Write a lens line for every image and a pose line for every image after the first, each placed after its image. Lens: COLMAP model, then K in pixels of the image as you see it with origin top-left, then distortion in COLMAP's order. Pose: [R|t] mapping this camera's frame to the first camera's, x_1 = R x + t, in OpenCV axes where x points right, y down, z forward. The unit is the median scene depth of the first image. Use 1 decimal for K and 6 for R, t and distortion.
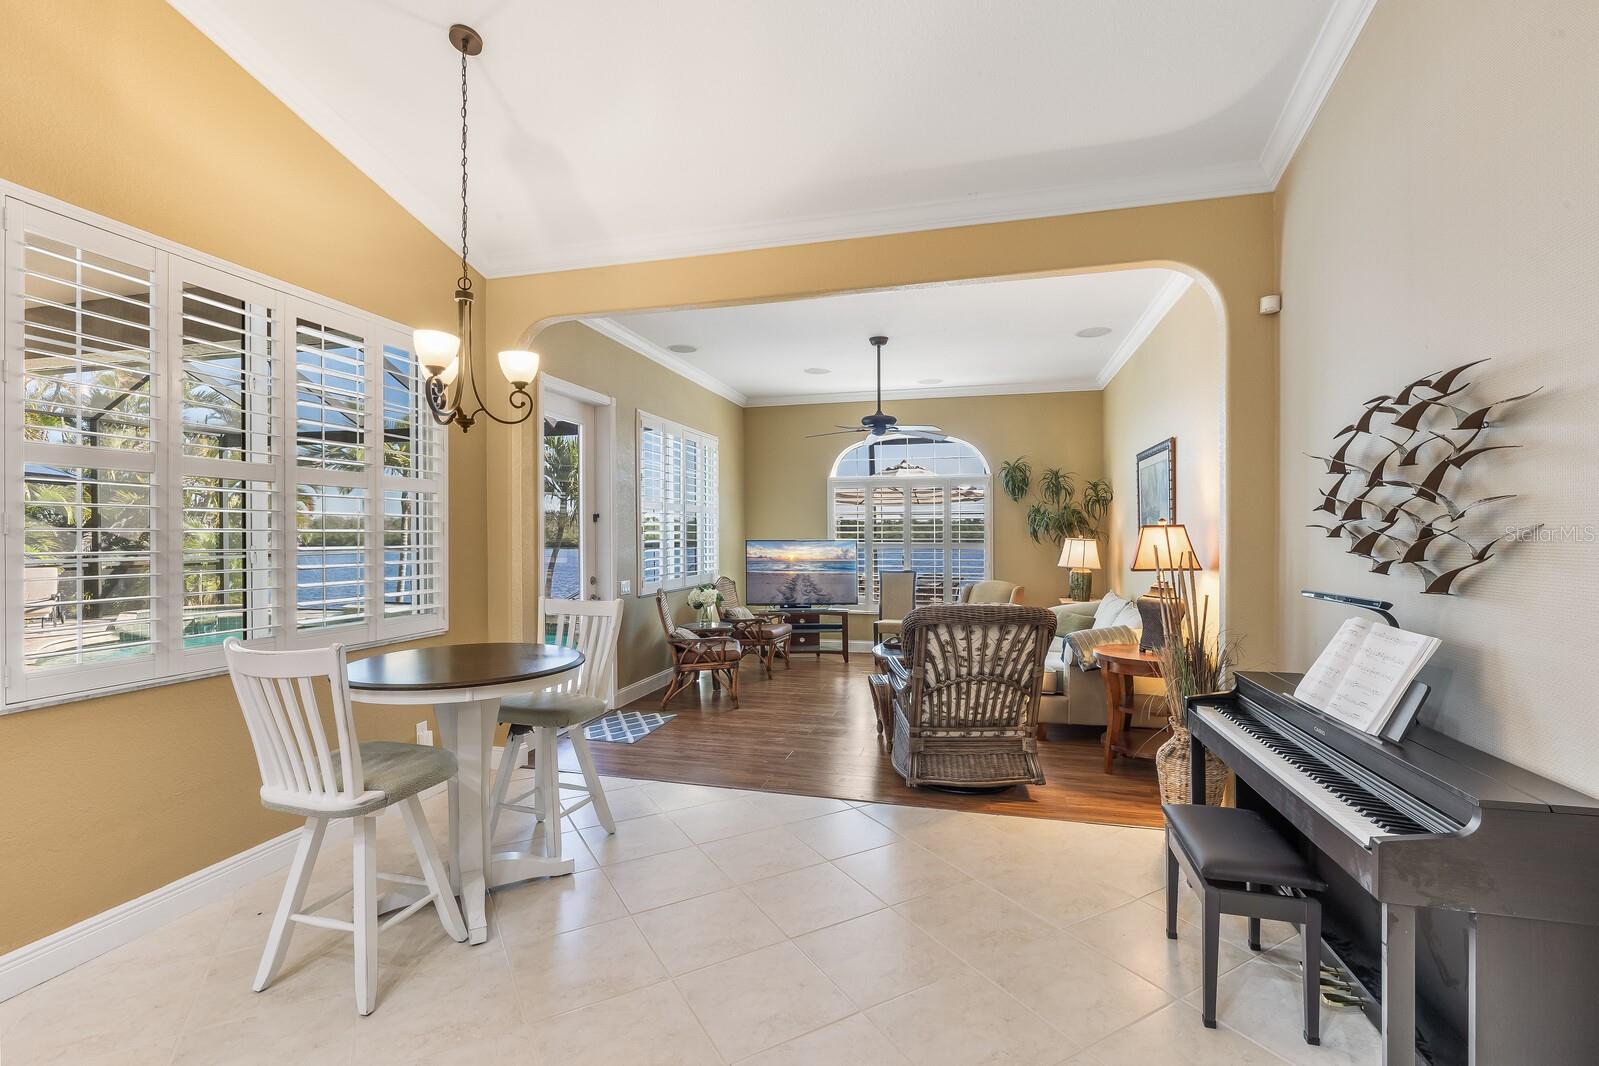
lens RADIAL K [[711.5, 0, 799.5], [0, 711.5, 533.0], [0, 0, 1]] dist [-0.005659, 0.000098]
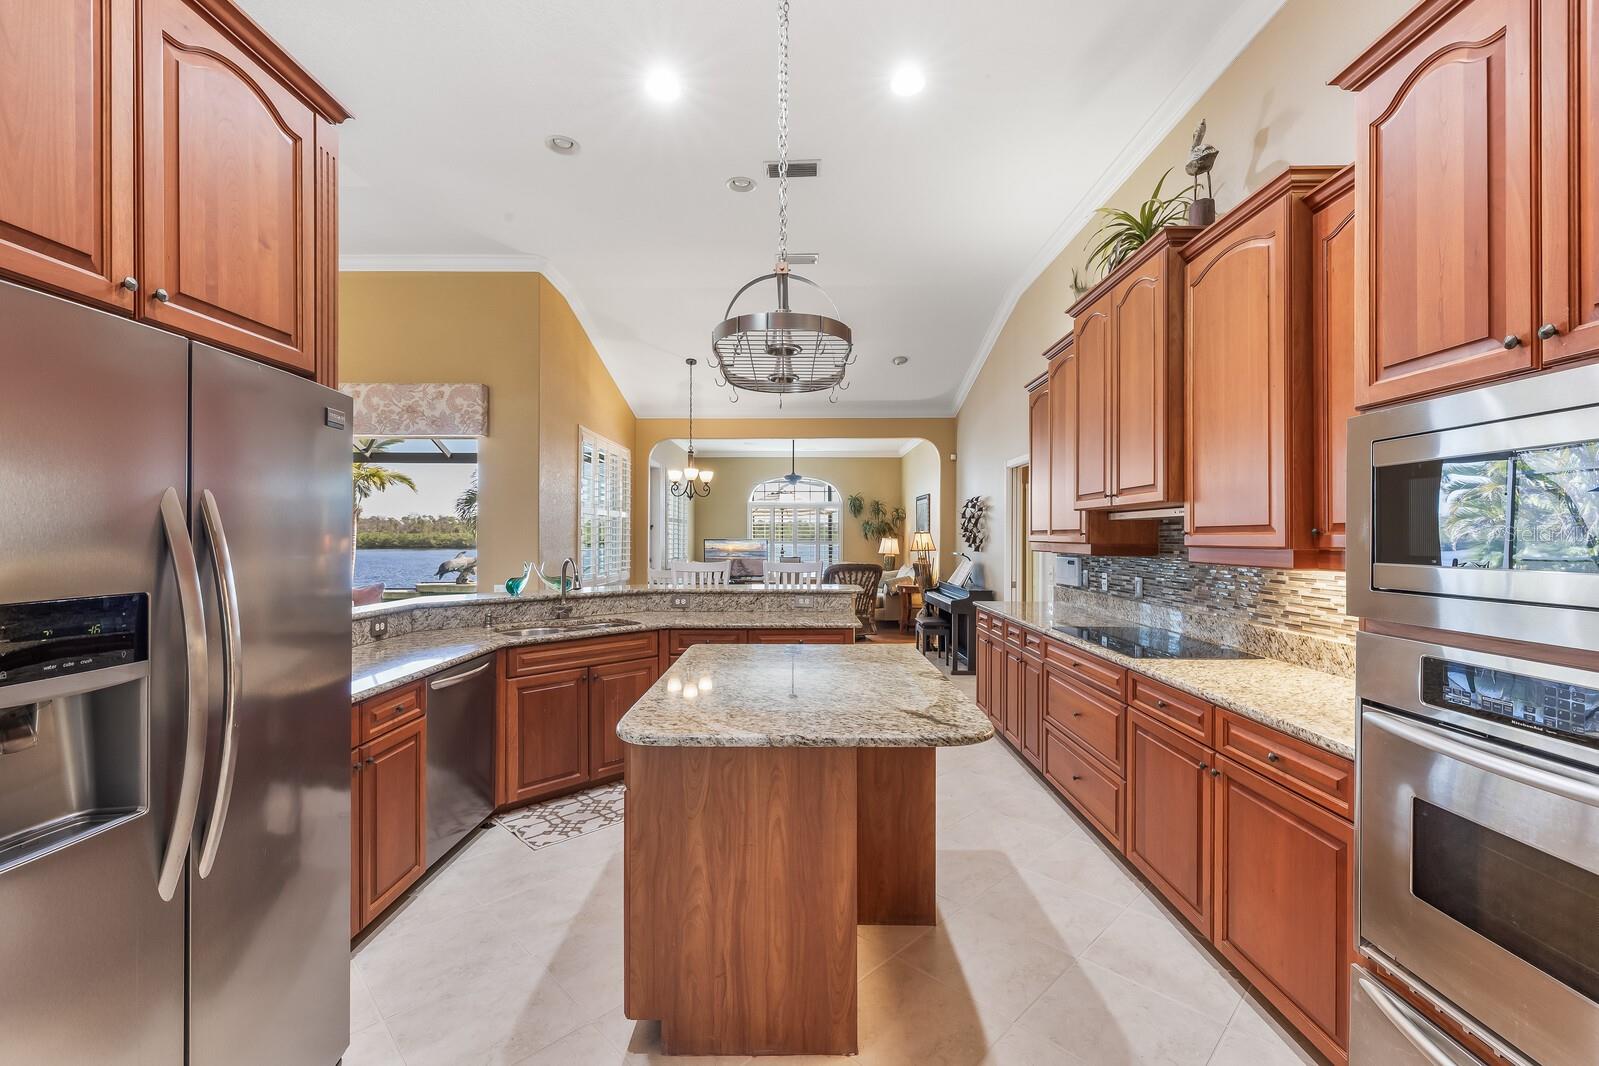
lens RADIAL K [[675.1, 0, 793.9], [0, 675.1, 540.0], [0, 0, 1]] dist [0.002371, 0.000080]
pose [[0.971018, 0.000718, 0.239007, -0.302672], [-0.002817, 0.999960, 0.008441, -0.001838], [-0.238992, -0.008870, 0.970981, -0.733973]]
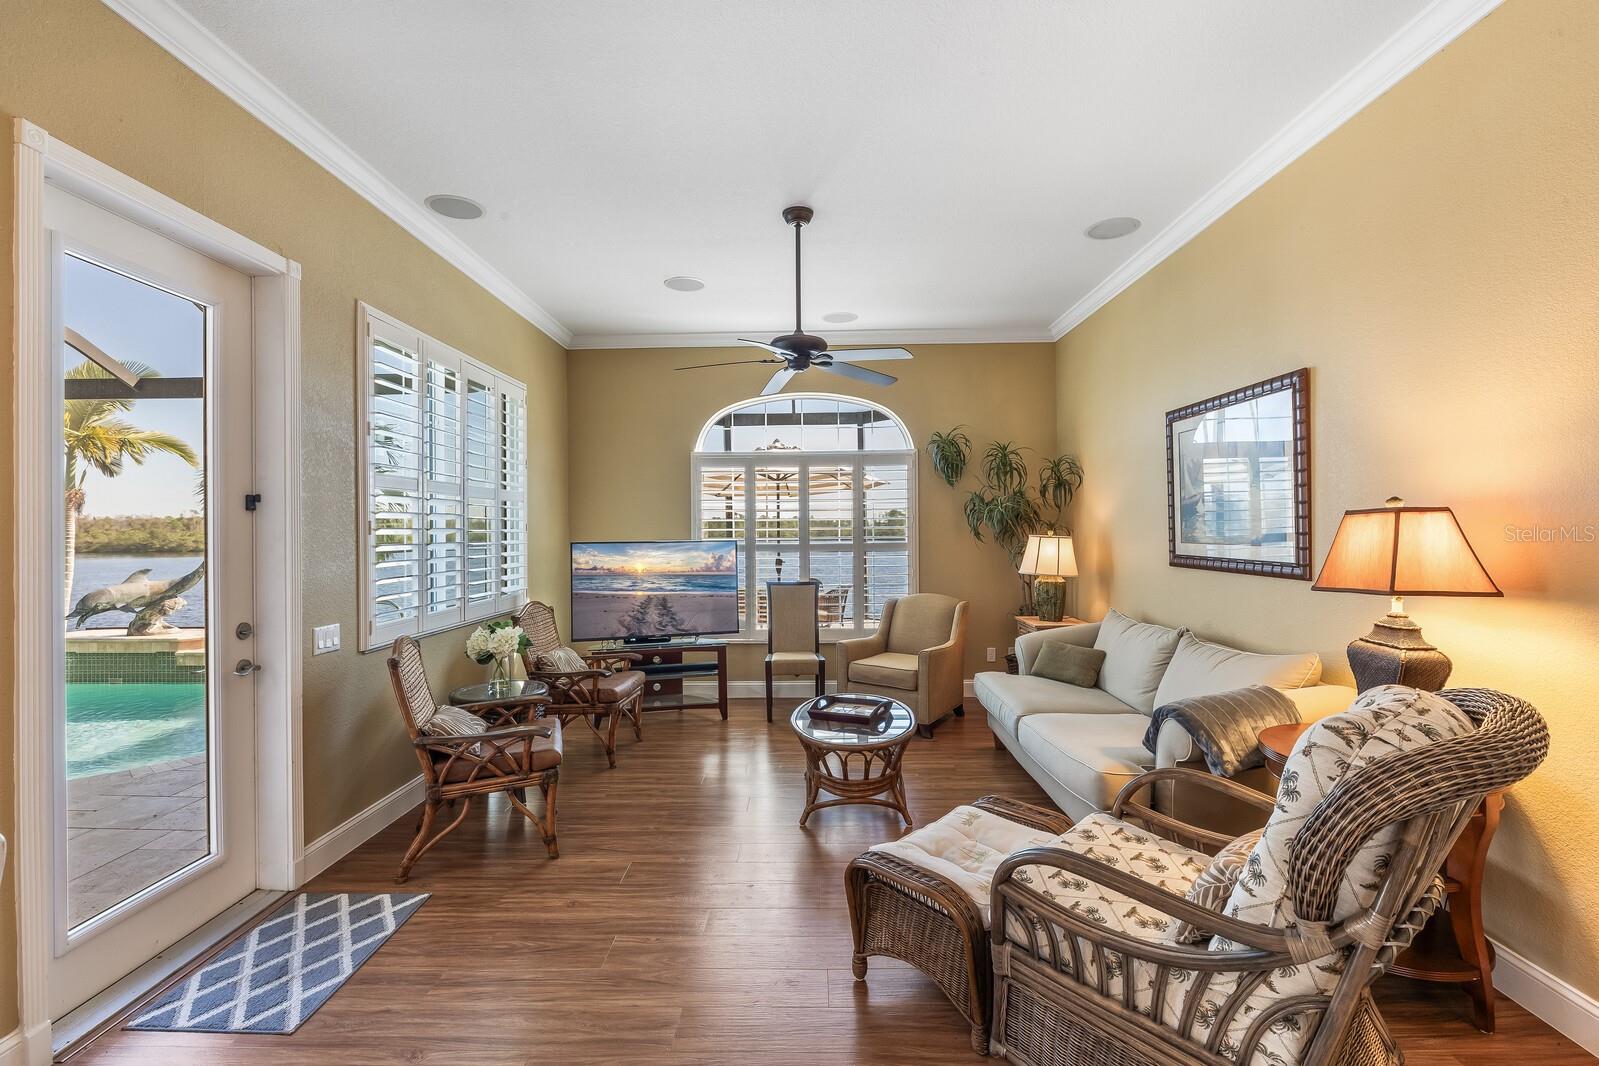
lens RADIAL K [[709.3, 0, 796.9], [0, 709.3, 514.6], [0, 0, 1]] dist [-0.002802, -0.000151]
pose [[0.972077, -0.001951, 0.234656, -0.031141], [0.007347, 0.999728, -0.022125, 0.000514], [-0.234549, 0.023231, 0.971827, 0.377838]]
